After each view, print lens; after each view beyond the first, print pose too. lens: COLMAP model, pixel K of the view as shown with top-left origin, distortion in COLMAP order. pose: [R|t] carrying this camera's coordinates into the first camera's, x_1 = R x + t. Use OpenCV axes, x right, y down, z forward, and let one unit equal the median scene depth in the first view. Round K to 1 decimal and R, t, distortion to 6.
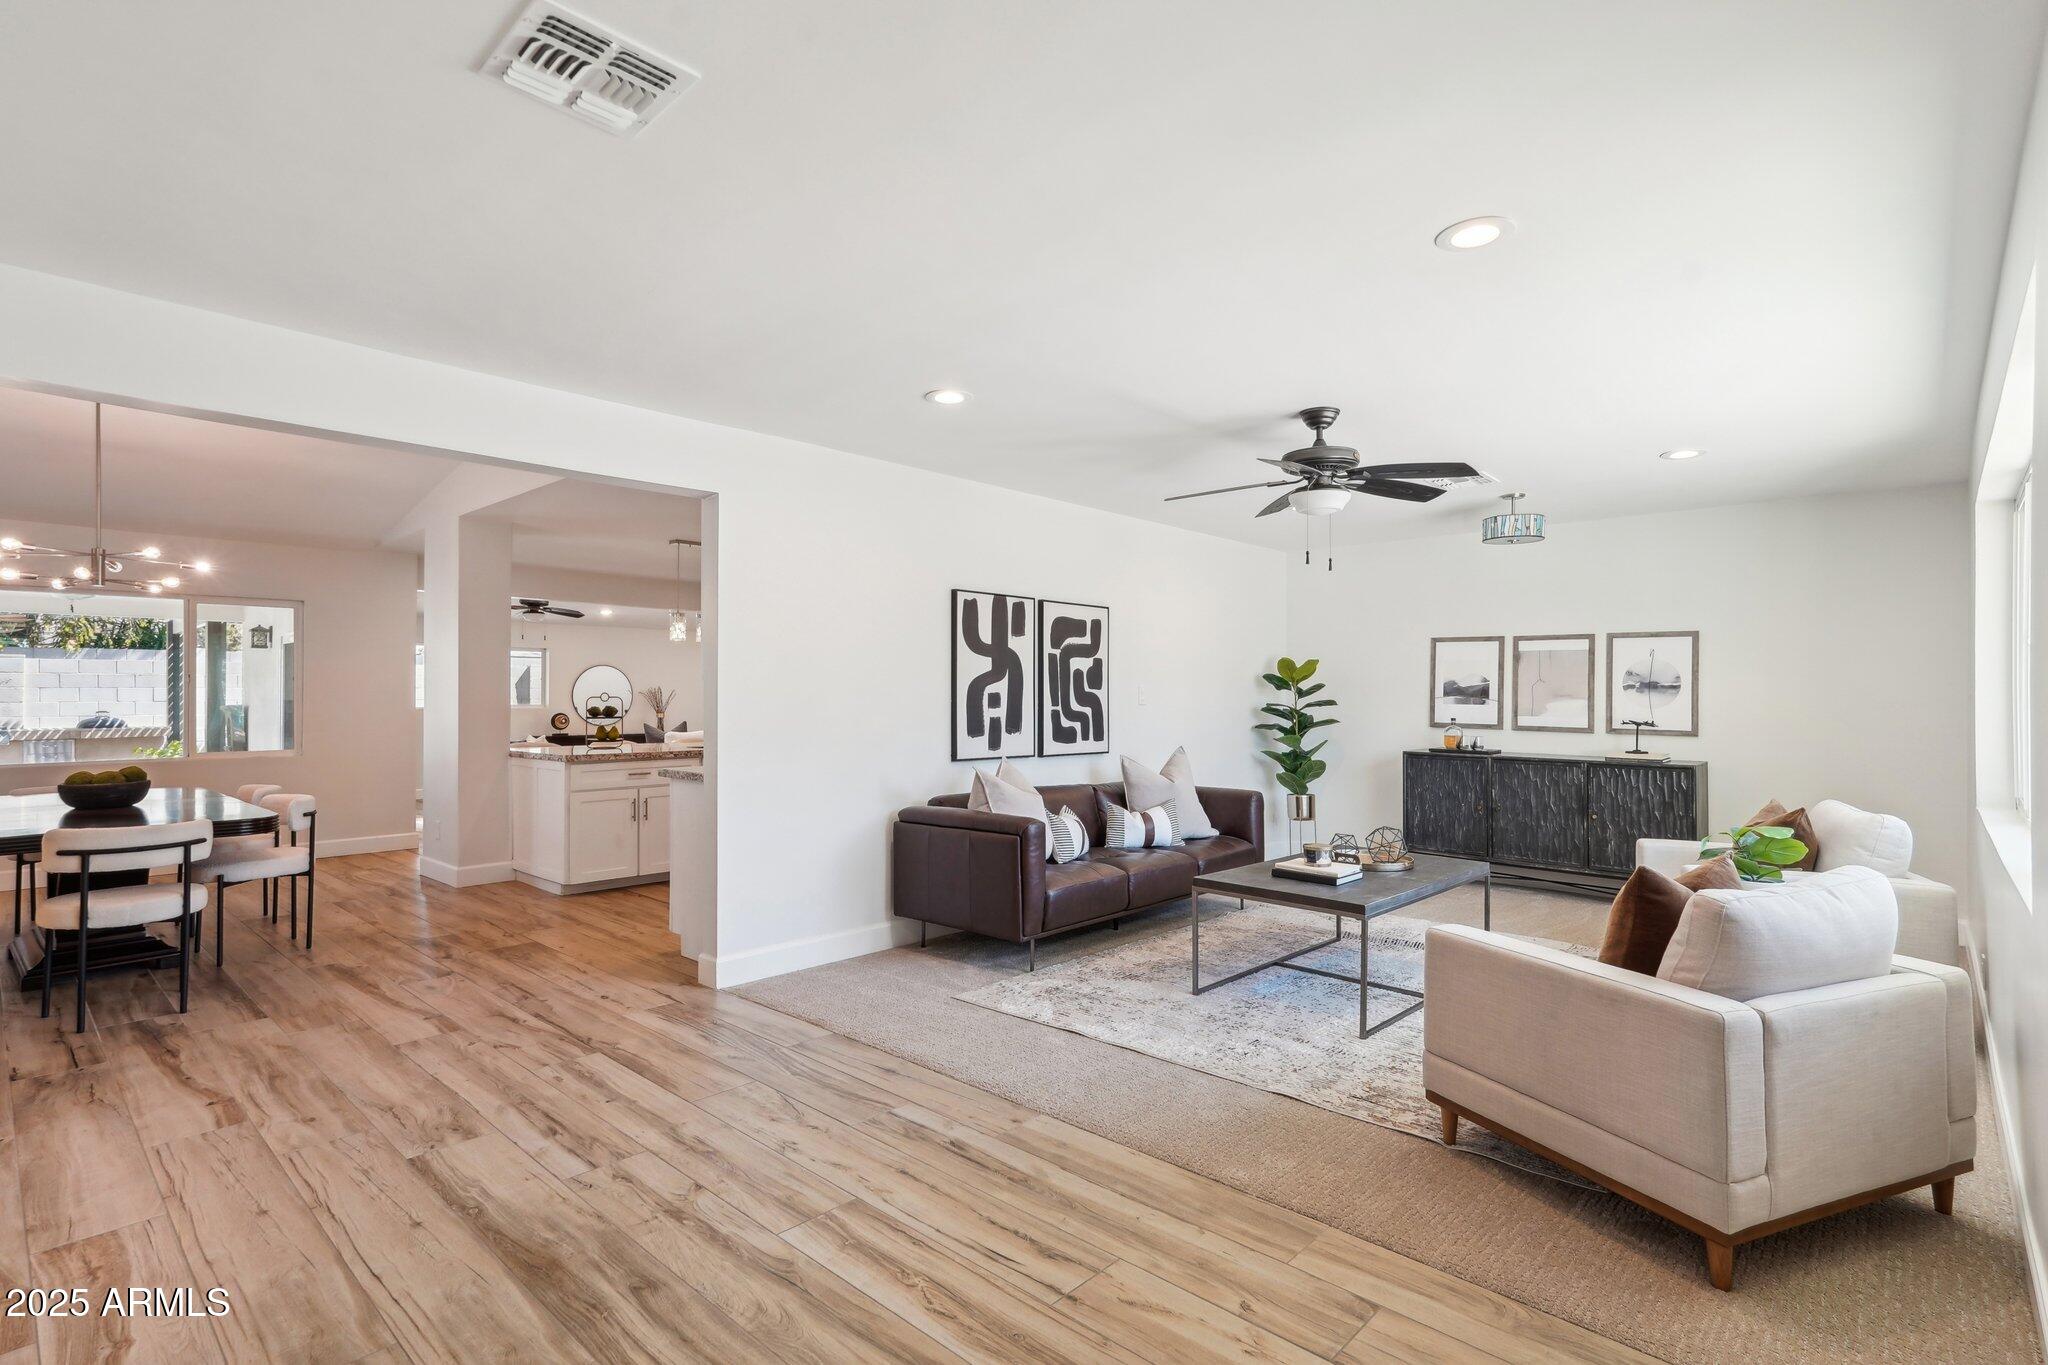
lens RADIAL K [[977.2, 0, 1022.1], [0, 977.2, 687.6], [0, 0, 1]] dist [0.010618, 0.000942]
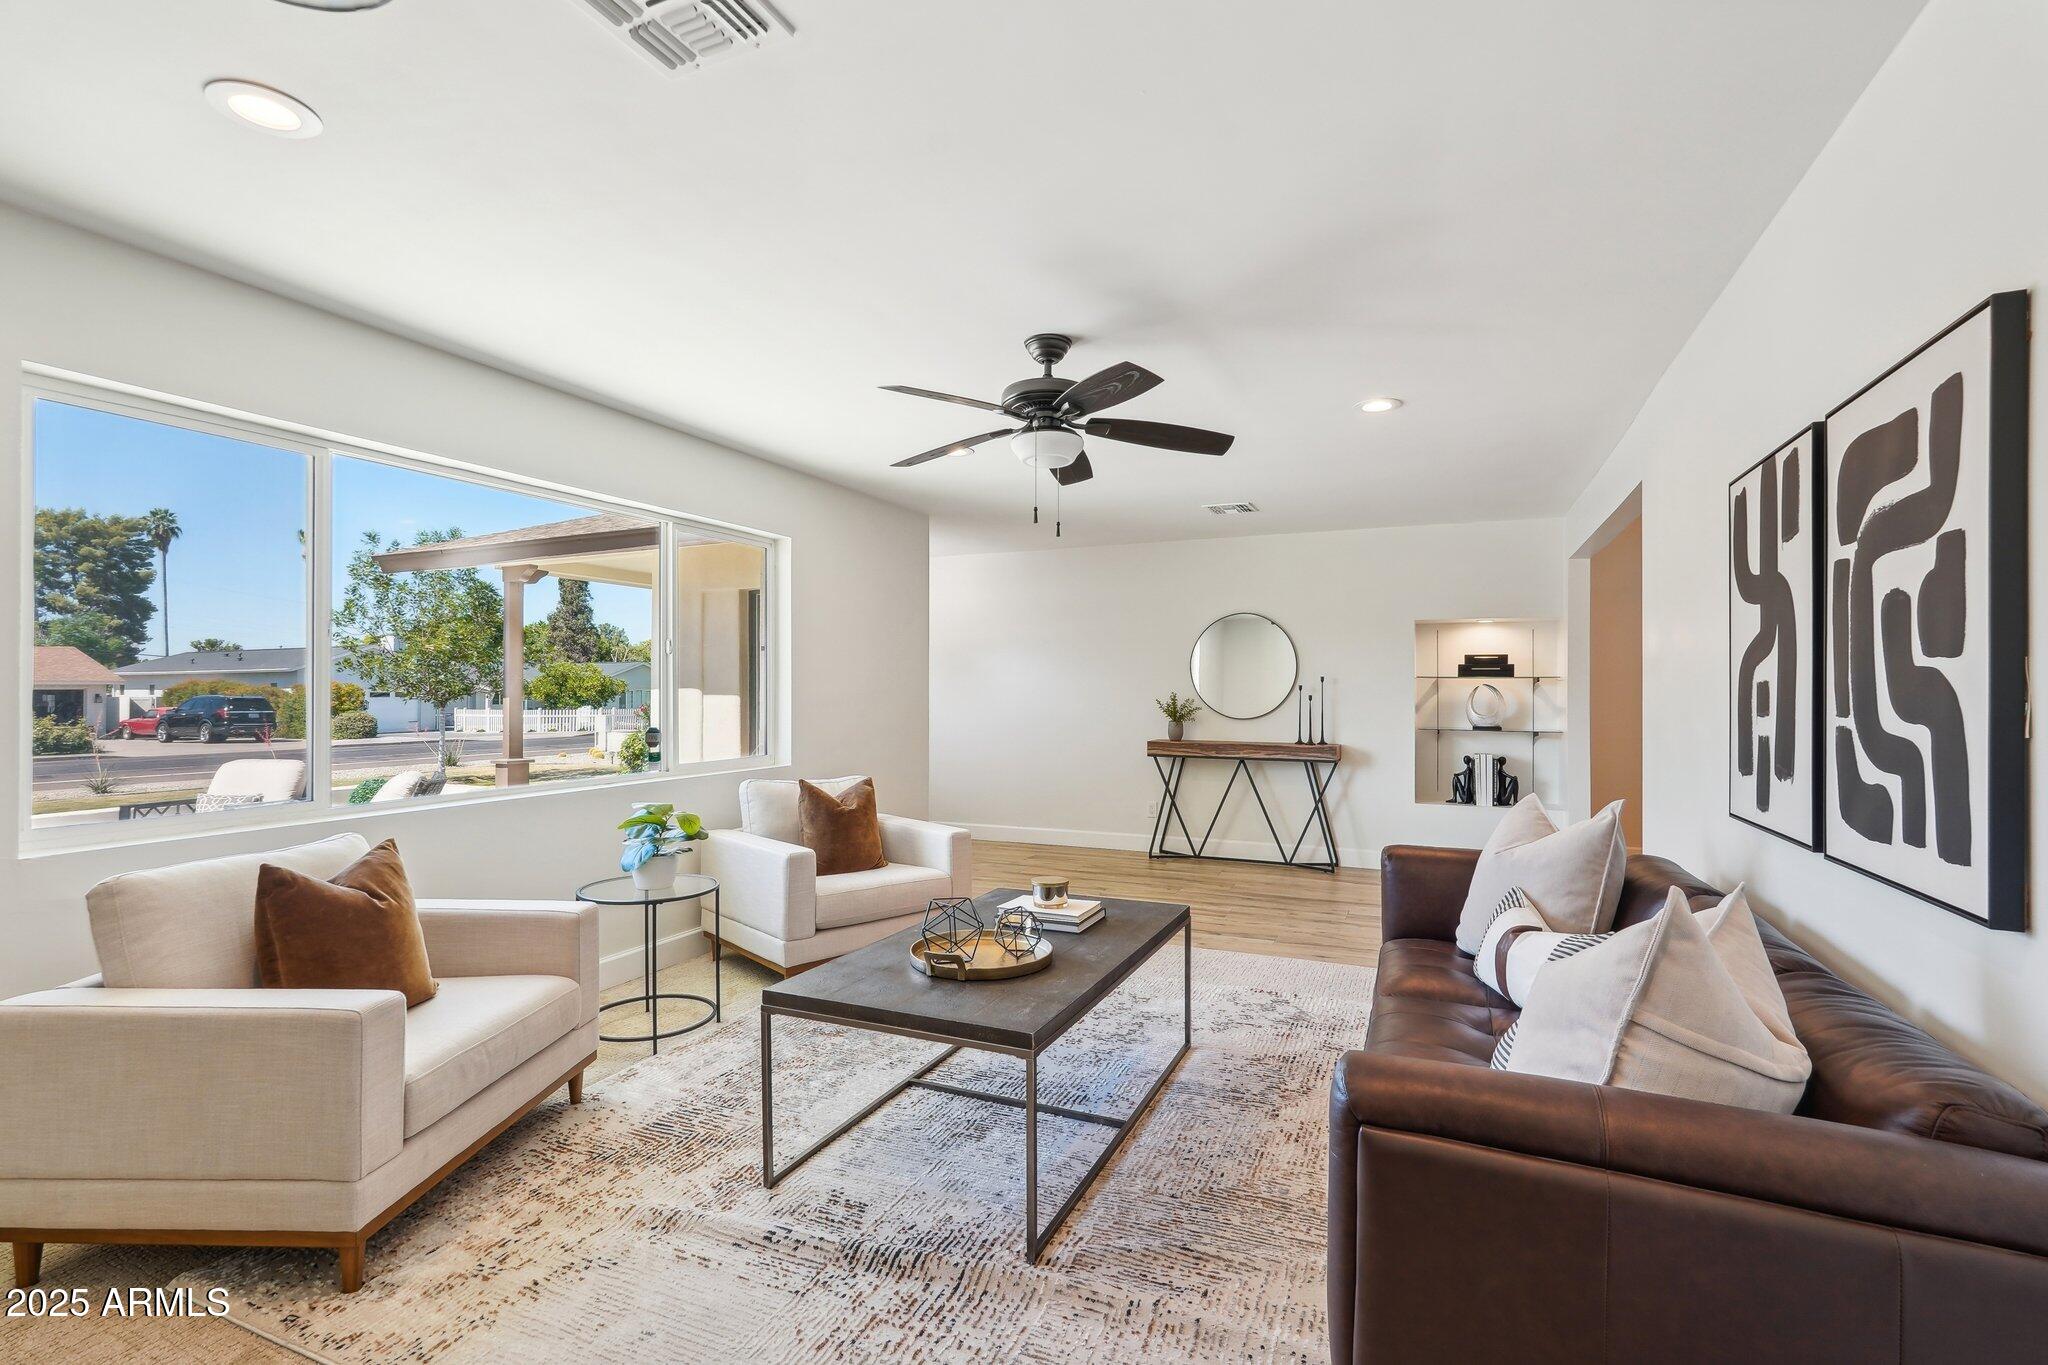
lens RADIAL K [[918.2, 0, 1022.8], [0, 918.2, 699.6], [0, 0, 1]] dist [0.003513, 0.001302]
pose [[-0.949079, -0.006101, -0.314978, 0.422565], [-0.003253, 0.999949, -0.009566, 0.018193], [0.315020, -0.008054, -0.949051, 1.283319]]
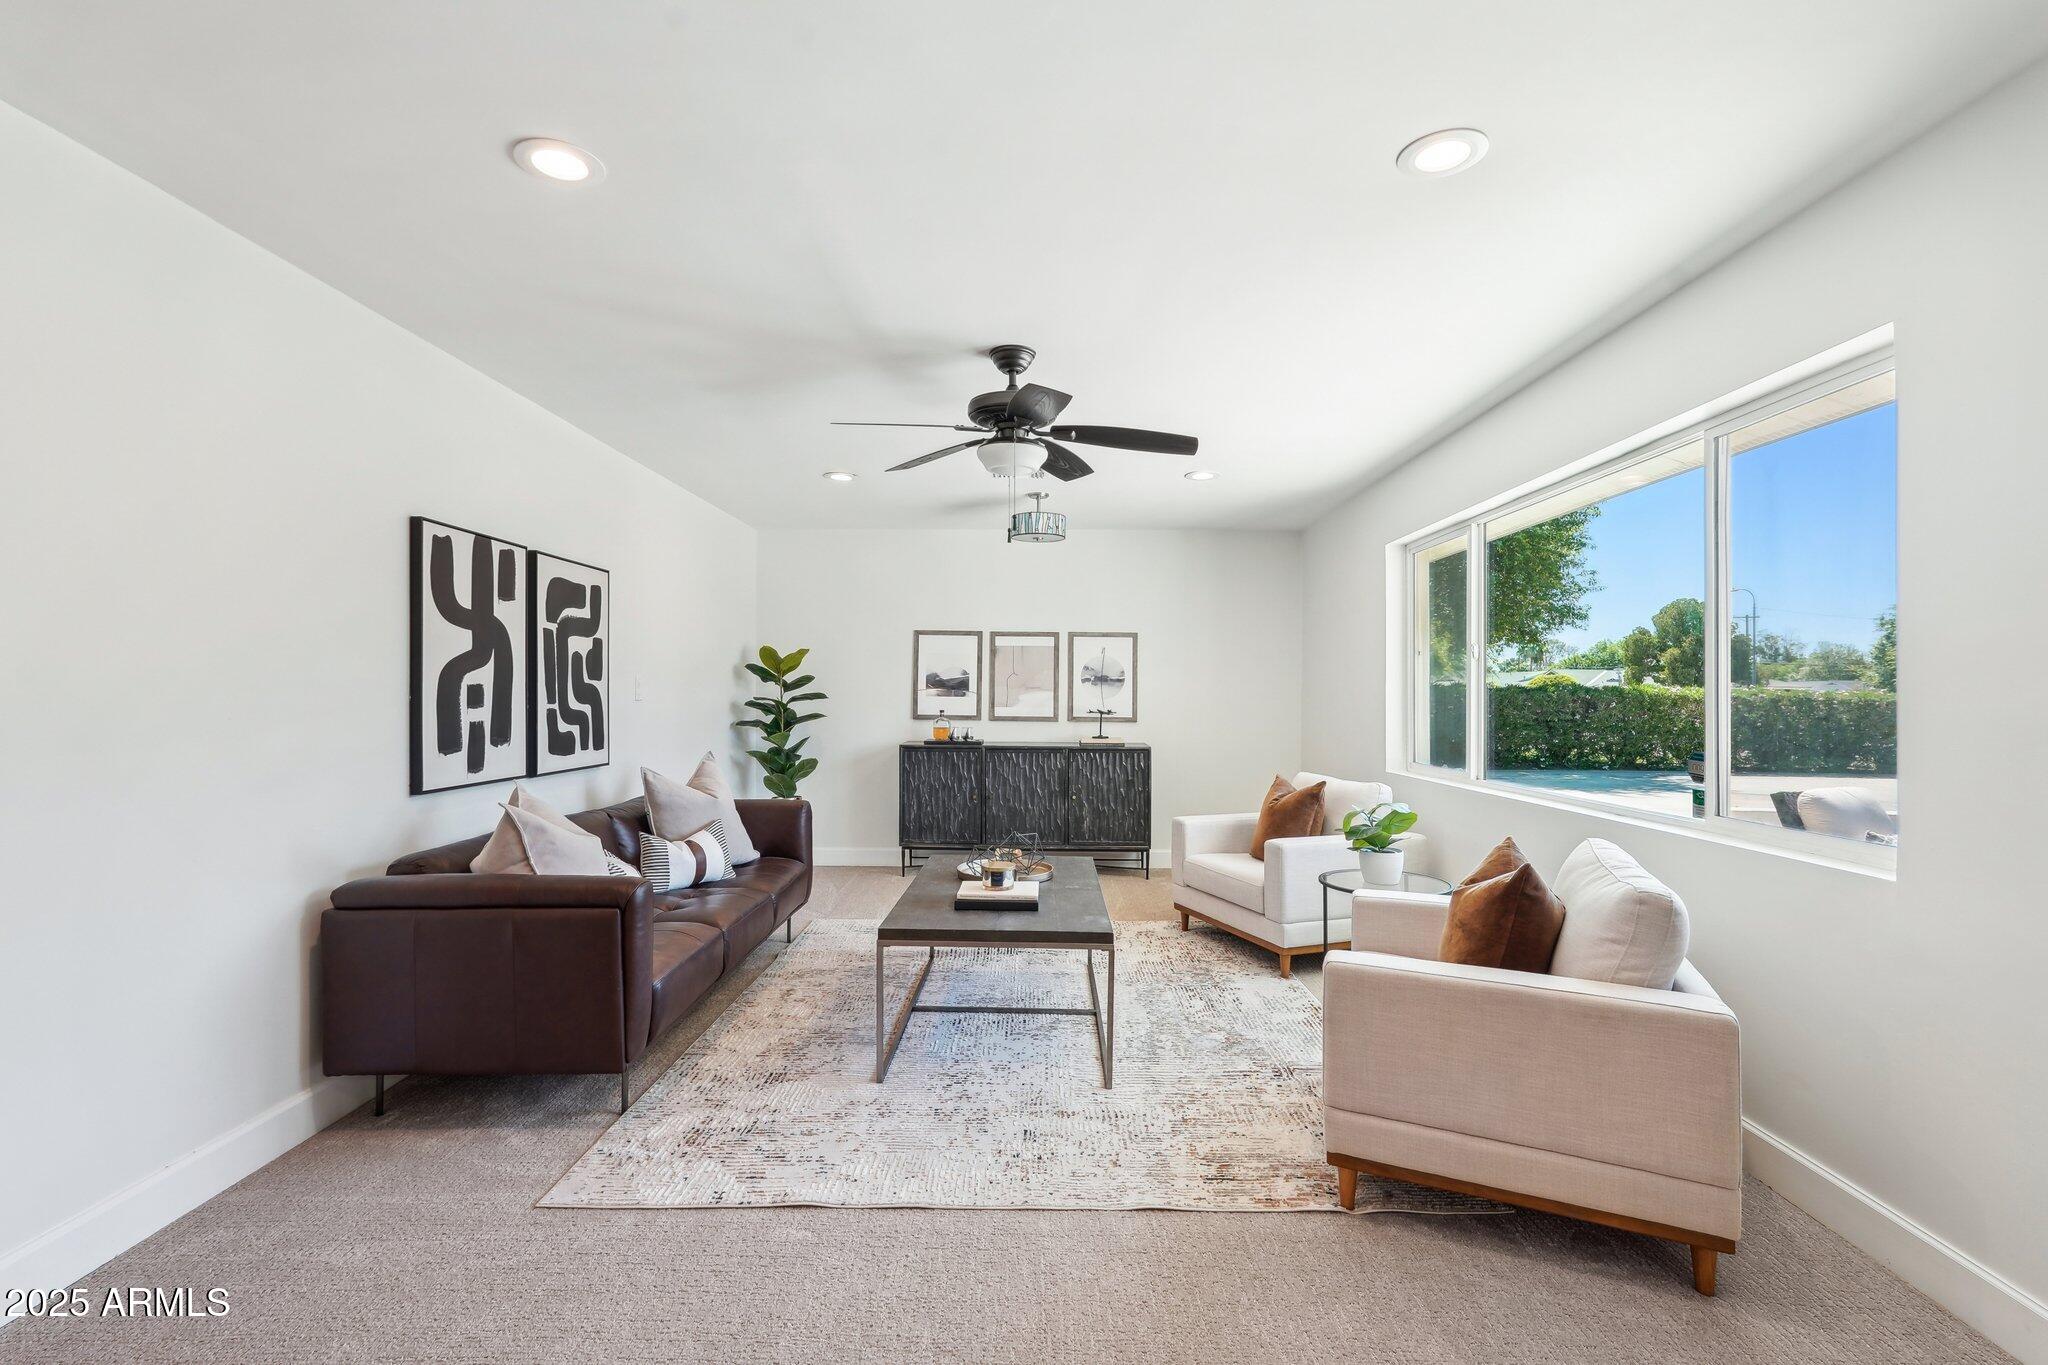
lens RADIAL K [[918.2, 0, 1016.3], [0, 918.2, 687.7], [0, 0, 1]] dist [0.003513, 0.001302]
pose [[0.751503, -0.000821, 0.659729, -0.160773], [-0.004629, 0.999968, 0.006517, 0.001663], [-0.659713, -0.007951, 0.751475, 0.296968]]
